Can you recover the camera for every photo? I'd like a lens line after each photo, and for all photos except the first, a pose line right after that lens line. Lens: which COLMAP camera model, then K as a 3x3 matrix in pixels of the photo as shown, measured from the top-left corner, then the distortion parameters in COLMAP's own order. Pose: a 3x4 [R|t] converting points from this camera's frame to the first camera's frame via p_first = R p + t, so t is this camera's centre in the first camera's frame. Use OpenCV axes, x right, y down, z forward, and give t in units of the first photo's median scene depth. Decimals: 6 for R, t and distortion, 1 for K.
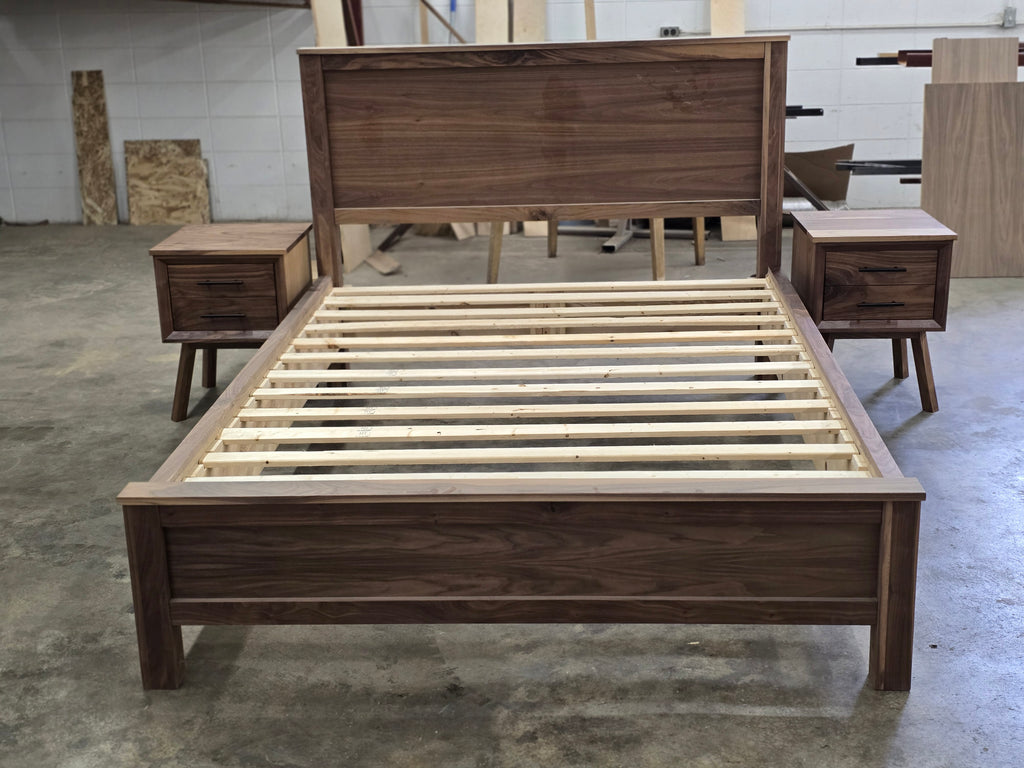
lens RADIAL K [[1355.7, 0, 512.5], [0, 1355.7, 370.9], [0, 0, 1]] dist [0.190275, -0.537348]
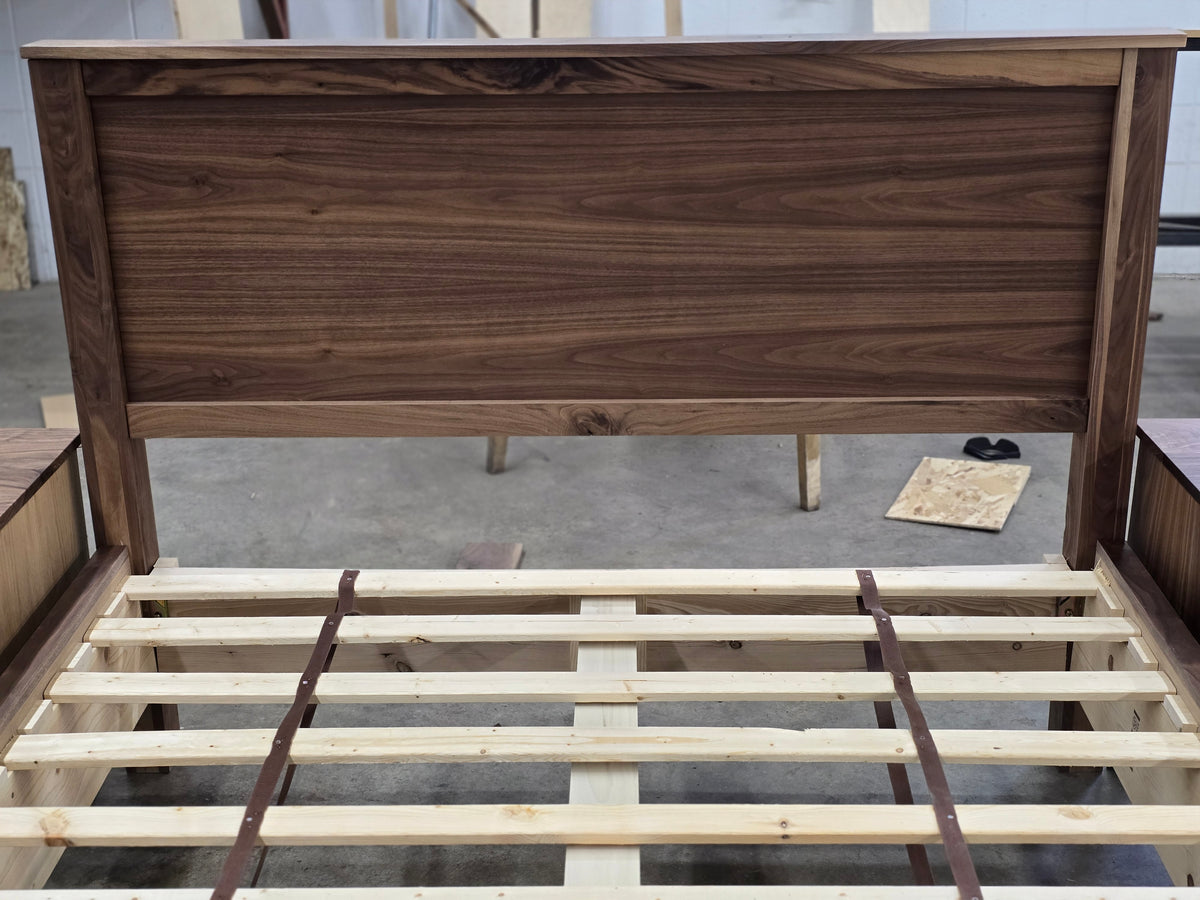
lens RADIAL K [[1590.2, 0, 602.4], [0, 1590.2, 421.9], [0, 0, 1]] dist [0.195669, -0.568664]
pose [[0.999247, 0.005288, 0.038440, 0.002991], [-0.006976, 0.999012, 0.043900, -0.140928], [-0.038170, -0.044135, 0.998296, 0.486156]]
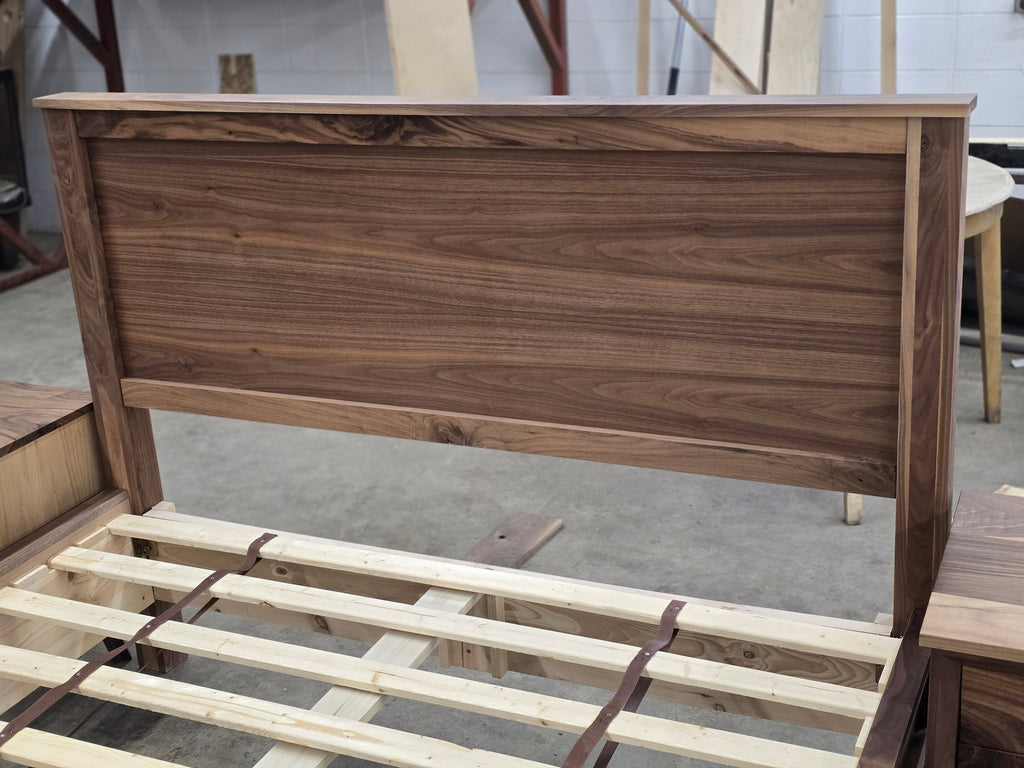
lens RADIAL K [[1356.9, 0, 514.1], [0, 1356.9, 360.0], [0, 0, 1]] dist [0.195669, -0.568664]
pose [[0.929200, 0.093944, -0.357439, 0.223956], [-0.077120, 0.995150, 0.061067, -0.177937], [0.361442, -0.029178, 0.931938, 0.550330]]
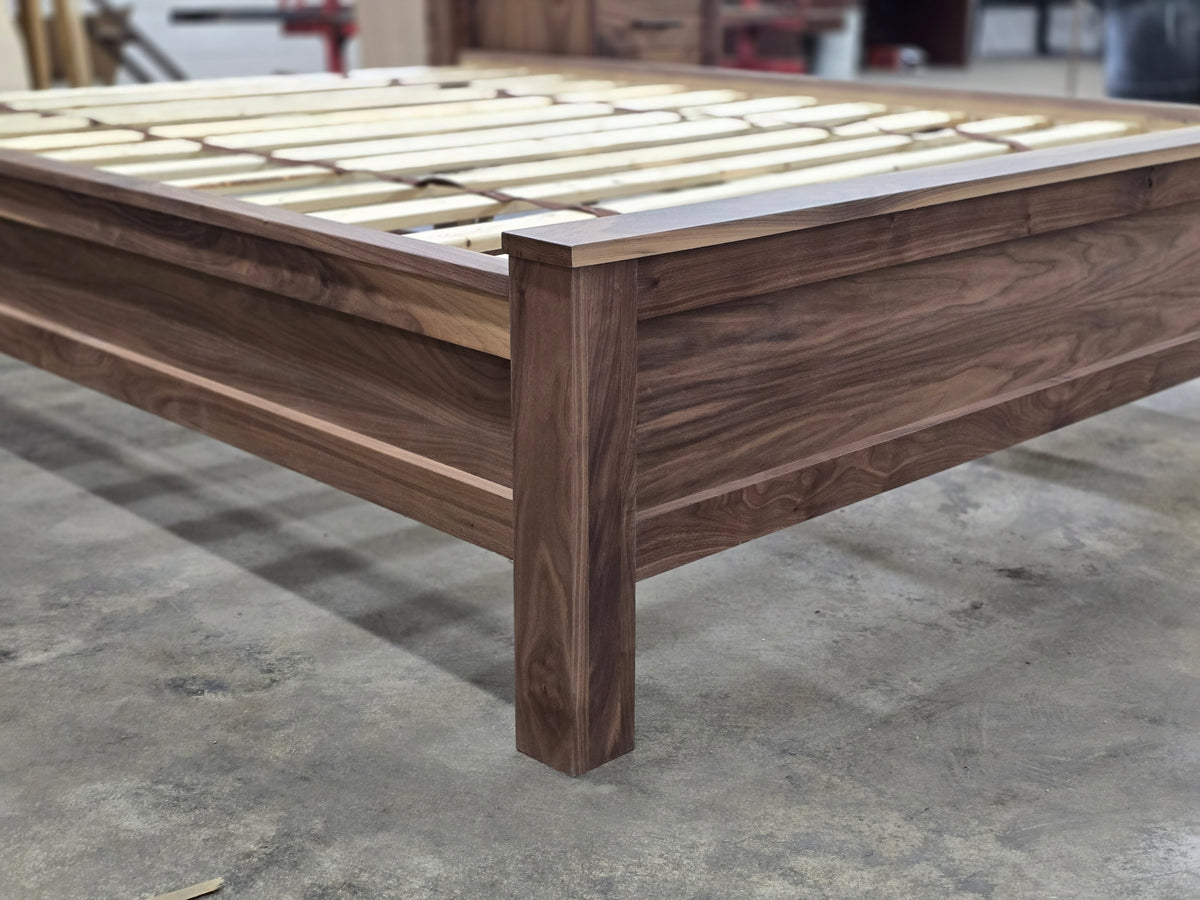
lens RADIAL K [[1590.2, 0, 602.4], [0, 1590.2, 421.9], [0, 0, 1]] dist [0.195669, -0.568664]
pose [[0.684771, -0.176781, 0.706991, -0.362515], [0.194762, 0.979238, 0.056215, 0.071028], [-0.702251, 0.099201, 0.704985, 0.429606]]
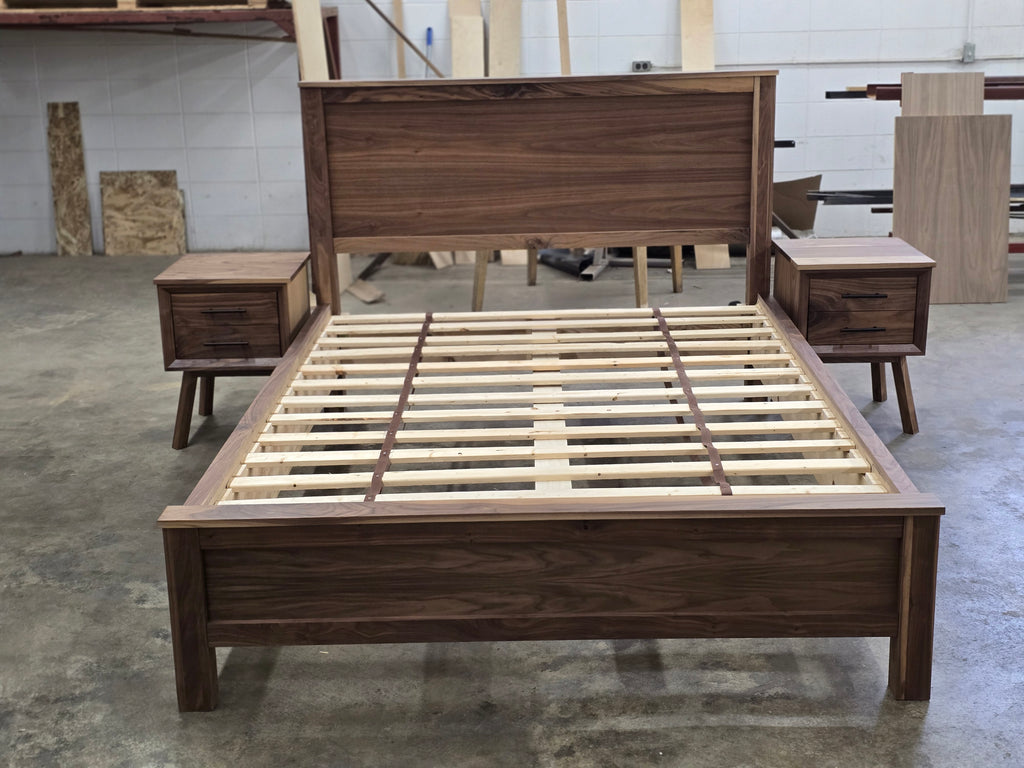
lens RADIAL K [[1356.9, 0, 514.1], [0, 1356.9, 360.0], [0, 0, 1]] dist [0.195669, -0.568664]
pose [[0.999092, -0.006310, 0.042135, -0.040725], [0.007574, 0.999524, -0.029902, 0.003476], [-0.041927, 0.030194, 0.998664, -0.018165]]
